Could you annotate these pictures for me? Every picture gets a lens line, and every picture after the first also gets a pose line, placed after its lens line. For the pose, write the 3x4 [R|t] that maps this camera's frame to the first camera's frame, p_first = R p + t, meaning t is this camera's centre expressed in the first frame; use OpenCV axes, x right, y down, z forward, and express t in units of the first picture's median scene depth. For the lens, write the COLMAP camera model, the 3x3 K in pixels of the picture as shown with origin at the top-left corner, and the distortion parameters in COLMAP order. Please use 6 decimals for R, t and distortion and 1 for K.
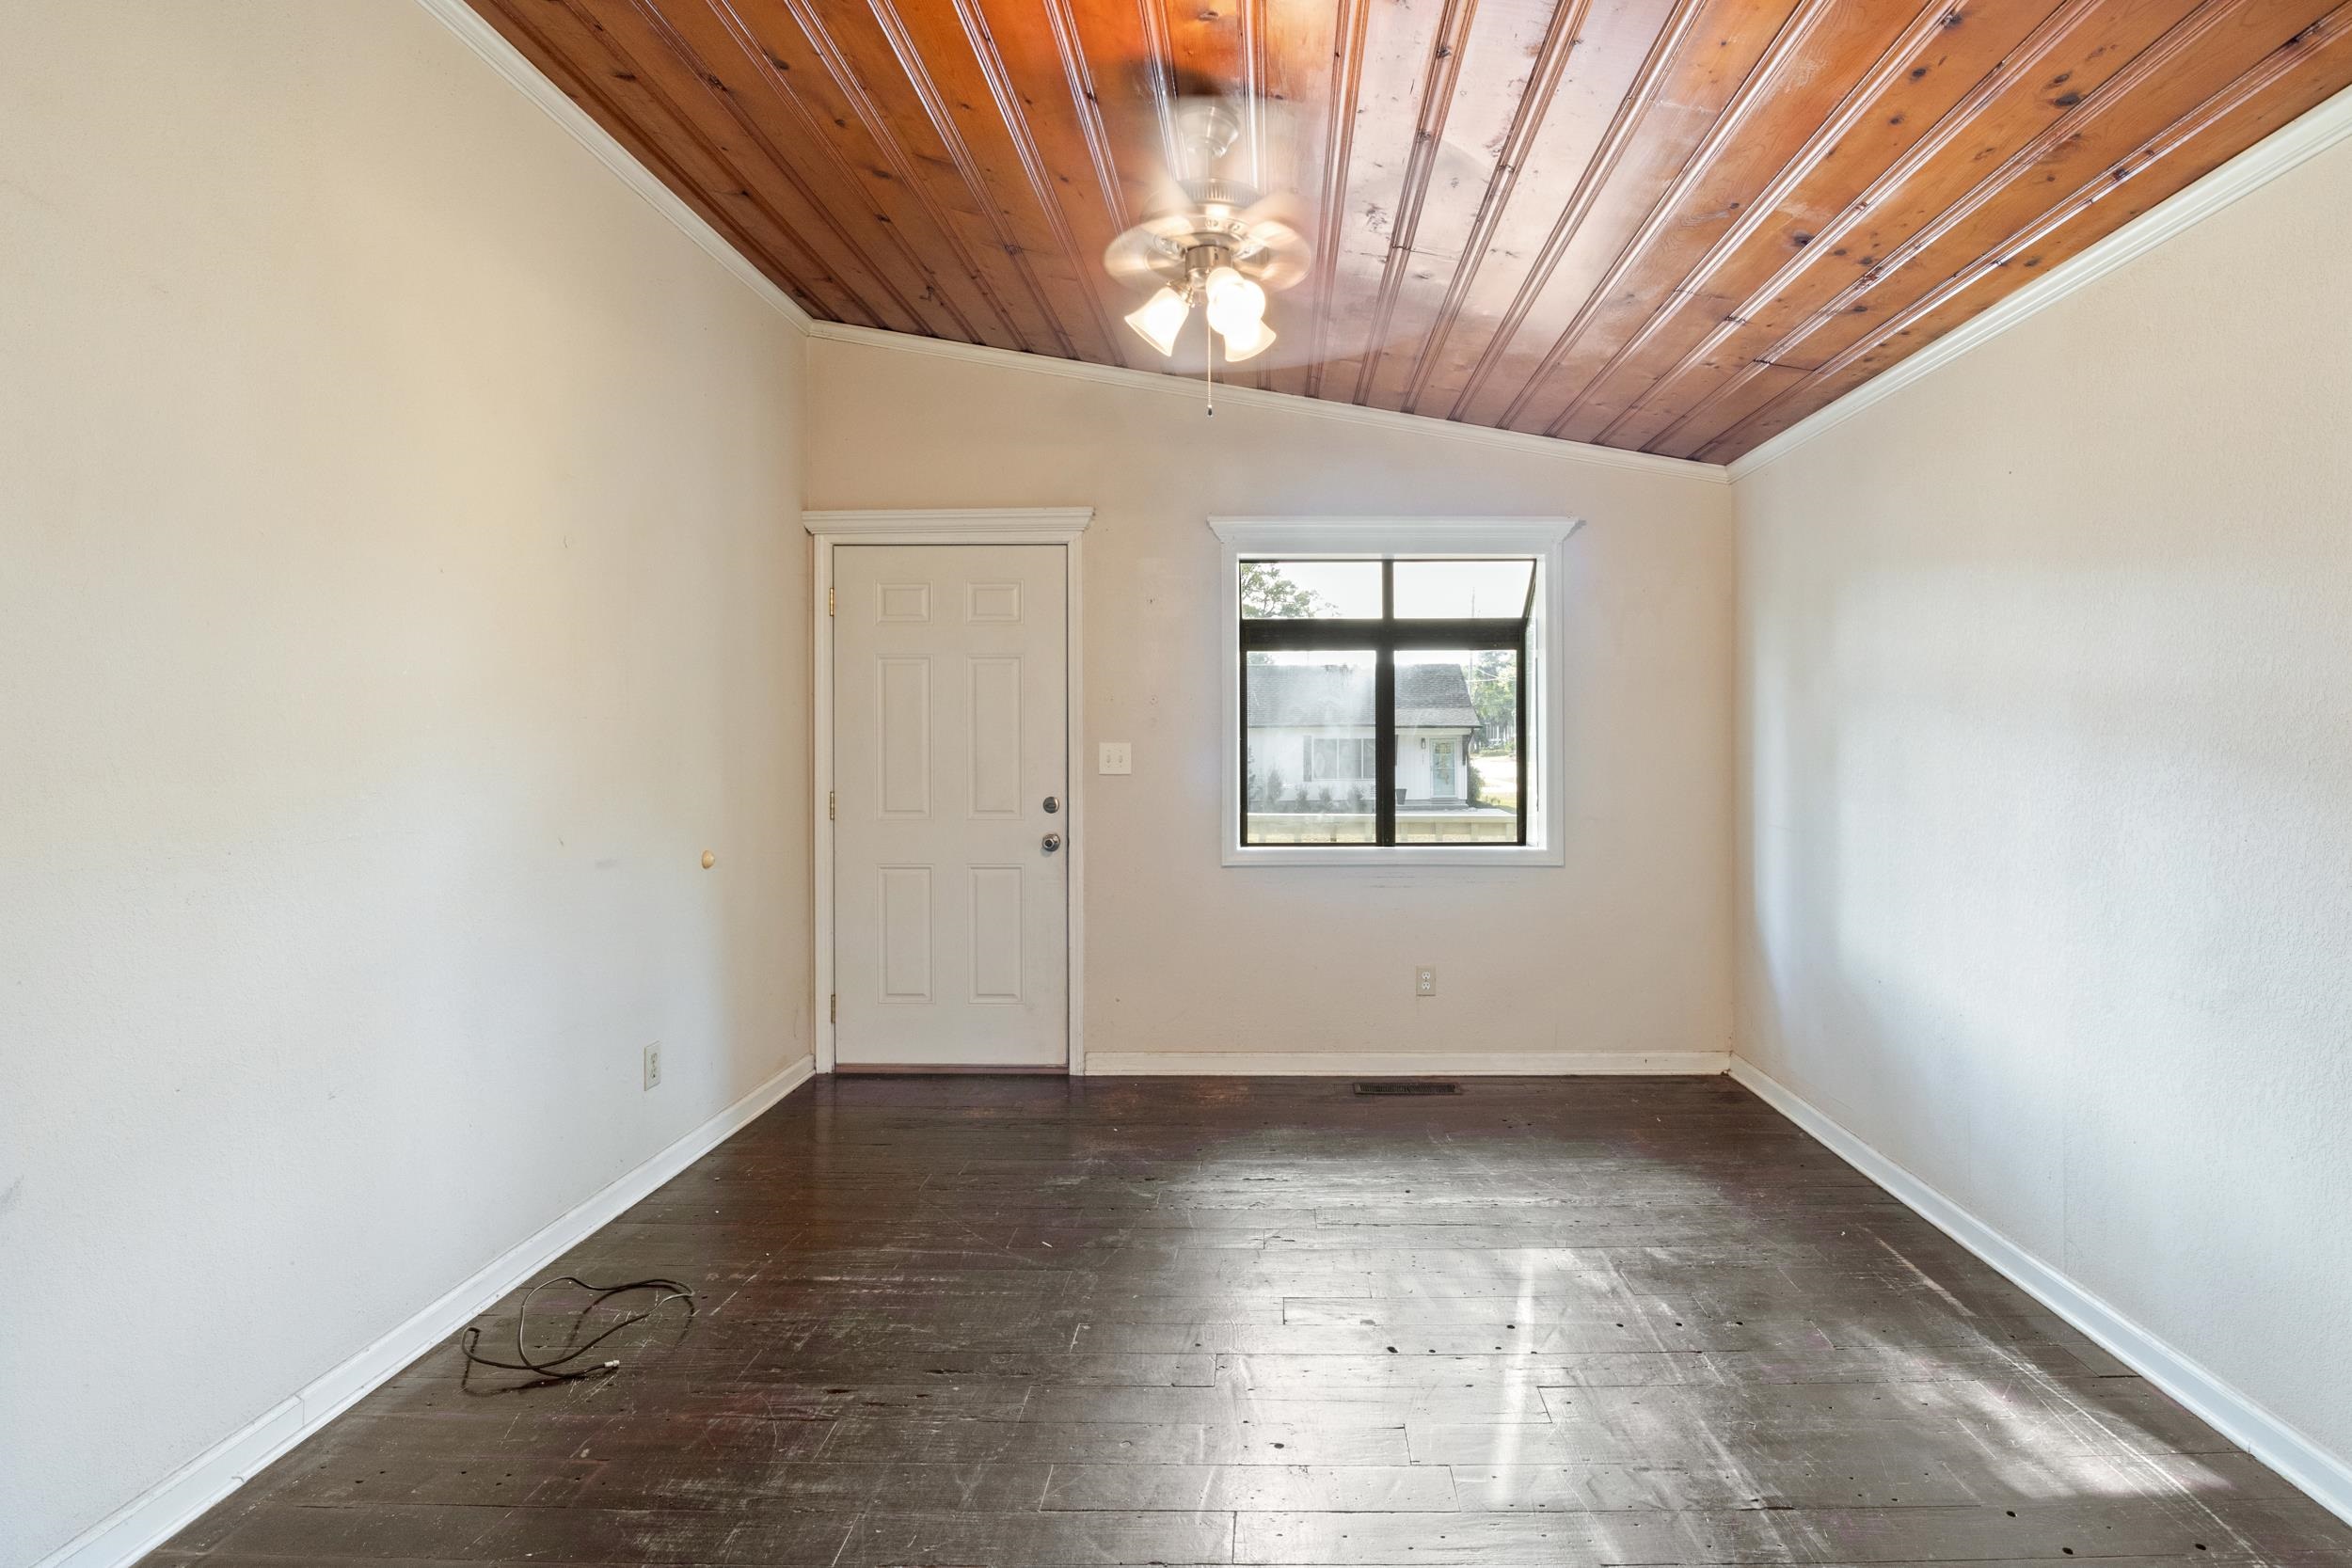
lens RADIAL K [[1202.3, 0, 1138.8], [0, 1202.3, 752.3], [0, 0, 1]] dist [-0.007633, 0.001098]
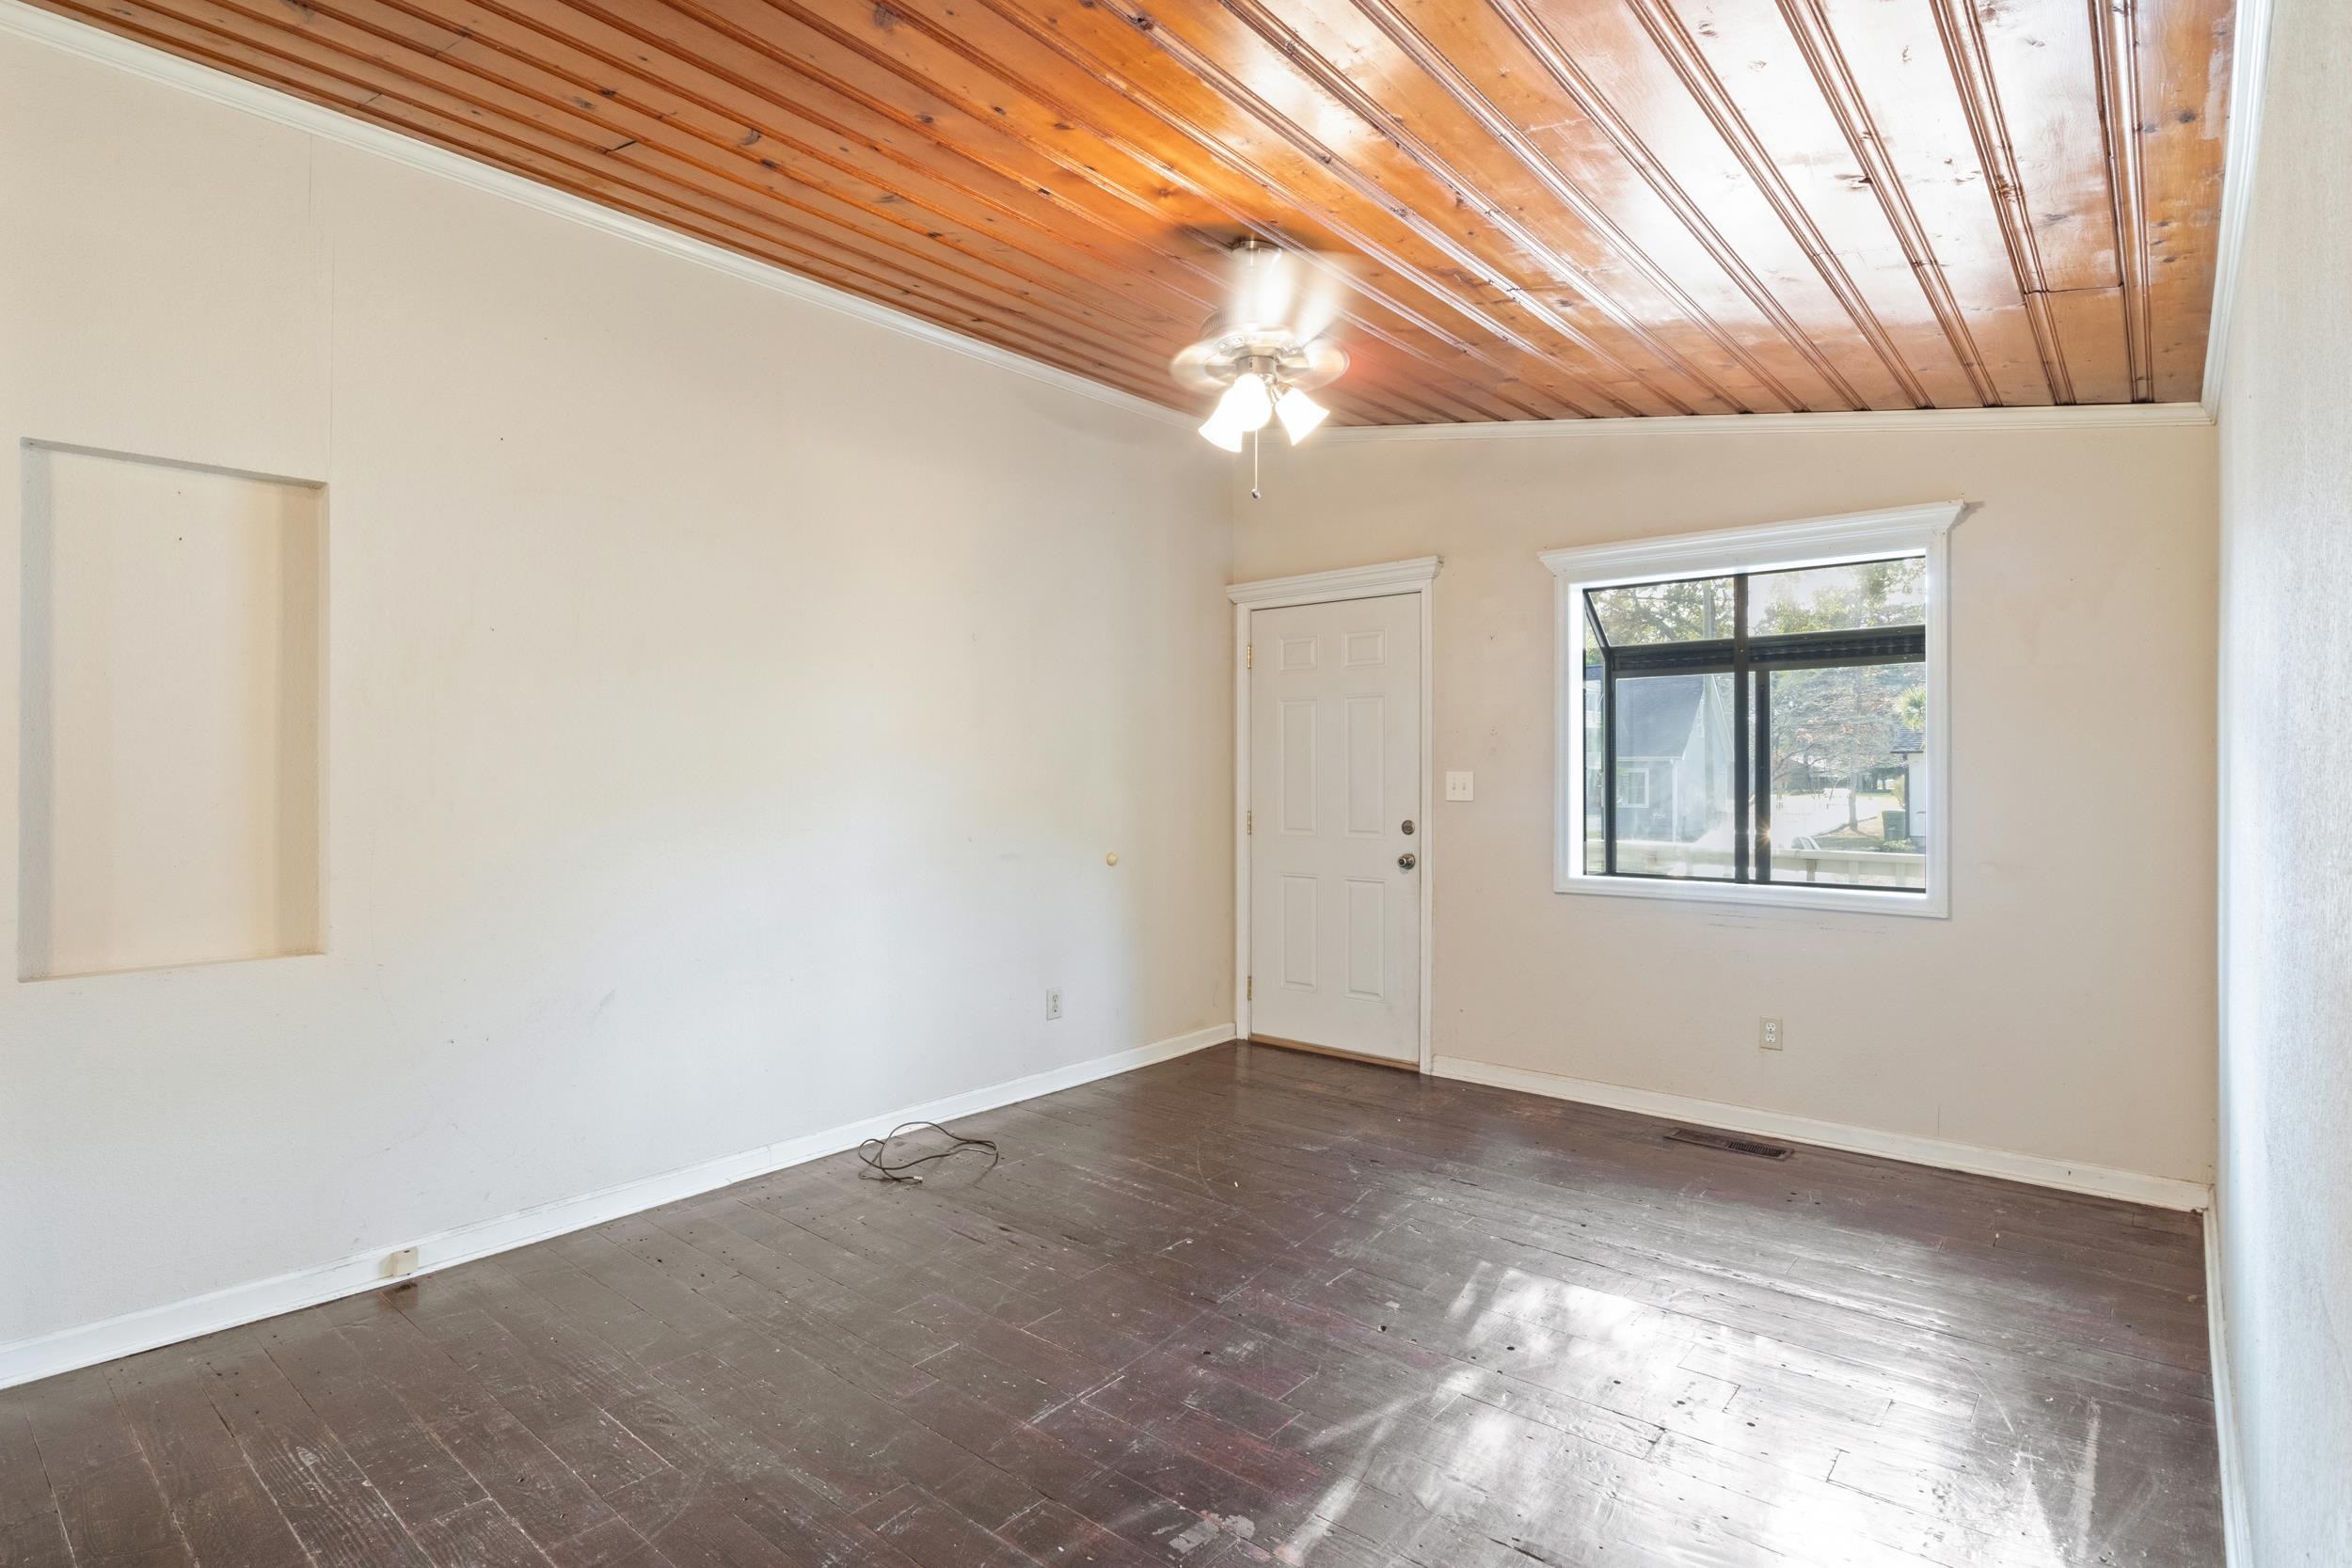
lens RADIAL K [[1164.4, 0, 1184.7], [0, 1164.4, 774.2], [0, 0, 1]] dist [-0.007525, -0.000147]
pose [[0.772700, 0.001423, -0.634770, 0.455238], [-0.002173, 0.999998, -0.000404, -0.004563], [0.634768, 0.001692, 0.772701, 0.037789]]
